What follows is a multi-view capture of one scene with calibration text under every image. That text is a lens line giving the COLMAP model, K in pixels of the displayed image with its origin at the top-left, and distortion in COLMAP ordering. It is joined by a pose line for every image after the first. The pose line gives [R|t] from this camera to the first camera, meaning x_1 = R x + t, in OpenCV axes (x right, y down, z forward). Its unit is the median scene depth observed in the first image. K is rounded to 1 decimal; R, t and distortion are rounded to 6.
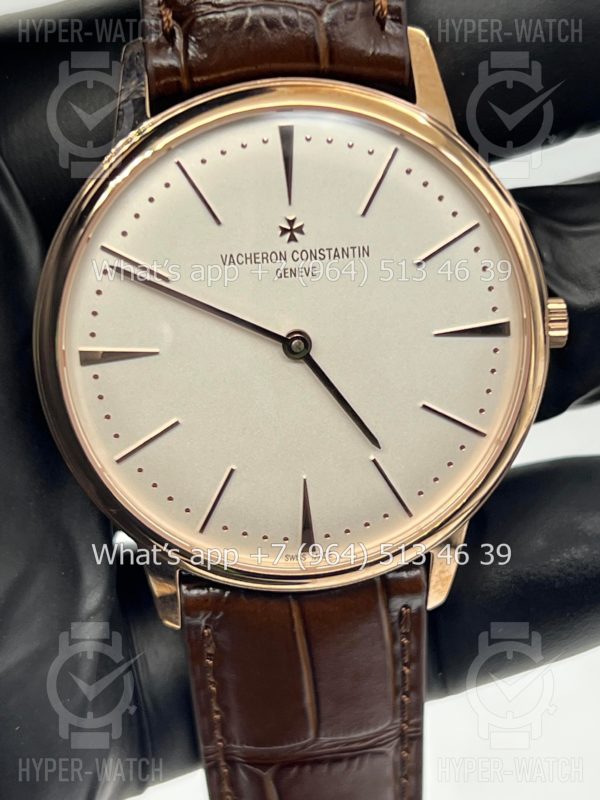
lens RADIAL K [[1901.1, 0, 306.1], [0, 1901.1, 387.2], [0, 0, 1]] dist [0.335860, 0.000000]
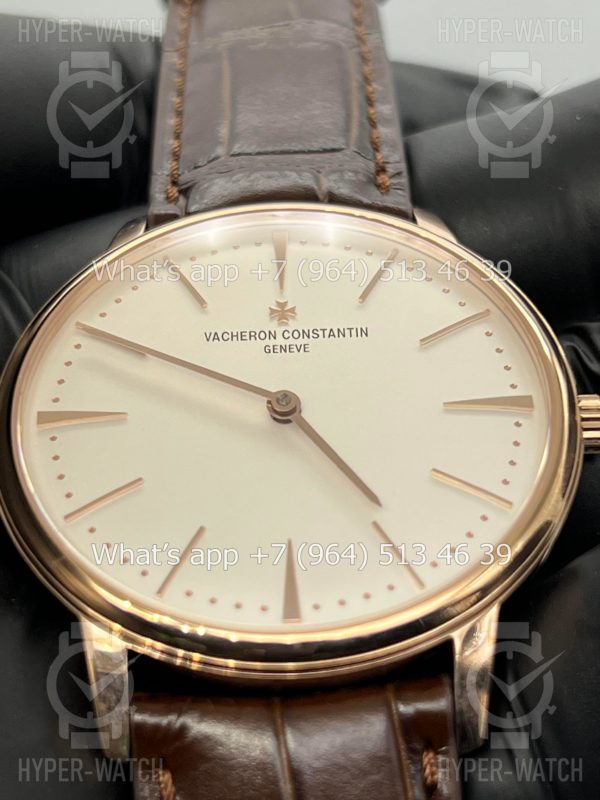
lens RADIAL K [[1901.1, 0, 299.3], [0, 1901.1, 400.2], [0, 0, 1]] dist [0.335860, 0.000000]
pose [[0.991036, -0.062402, -0.118128, 0.105999], [-0.046166, 0.669780, -0.741123, 0.625412], [0.125367, 0.739933, 0.660895, 0.420527]]
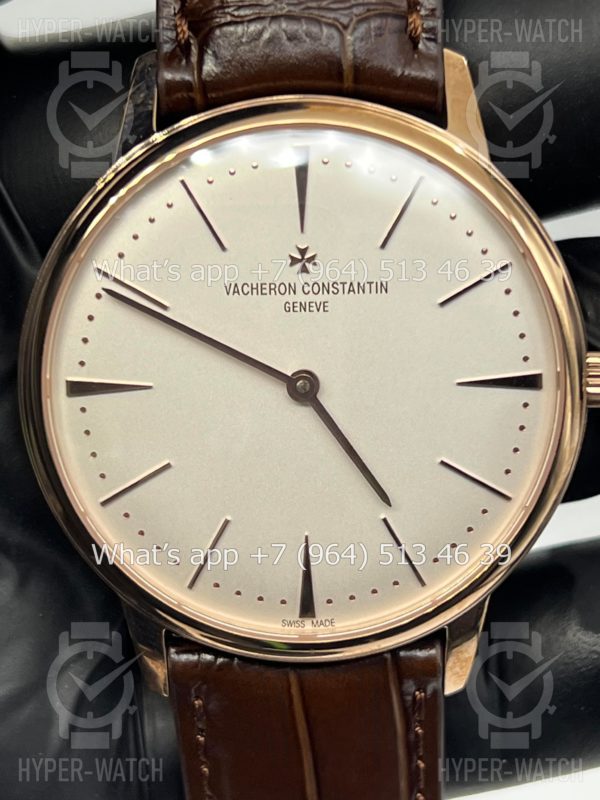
lens RADIAL K [[1901.1, 0, 304.6], [0, 1901.1, 395.5], [0, 0, 1]] dist [0.335860, 0.000000]
pose [[0.993771, 0.048161, -0.100494, 0.087723], [-0.055470, 0.995915, -0.071250, 0.047171], [0.096652, 0.076380, 0.992383, 0.096685]]
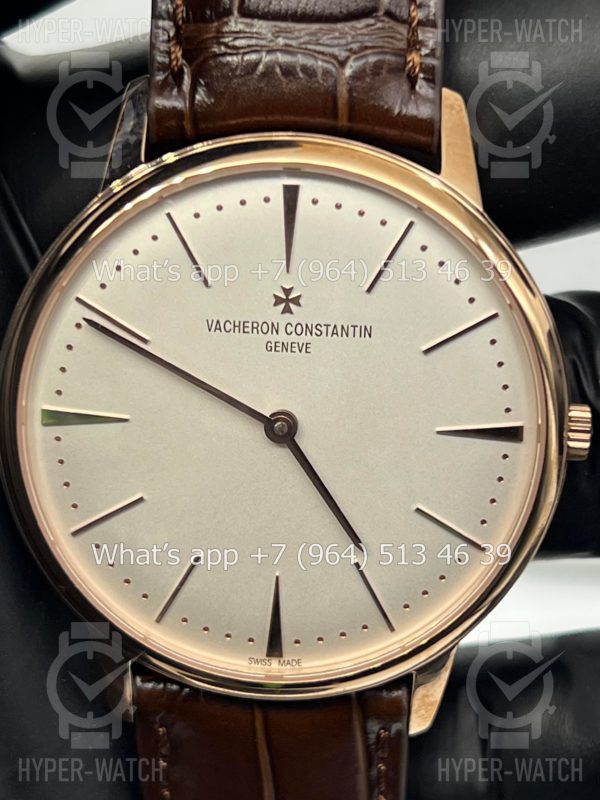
lens RADIAL K [[1901.1, 0, 299.0], [0, 1901.1, 404.0], [0, 0, 1]] dist [0.335860, 0.000000]
pose [[0.989326, 0.104397, -0.101660, 0.094036], [-0.105648, 0.994379, -0.006990, -0.027751], [0.100359, 0.017655, 0.994795, 0.105304]]
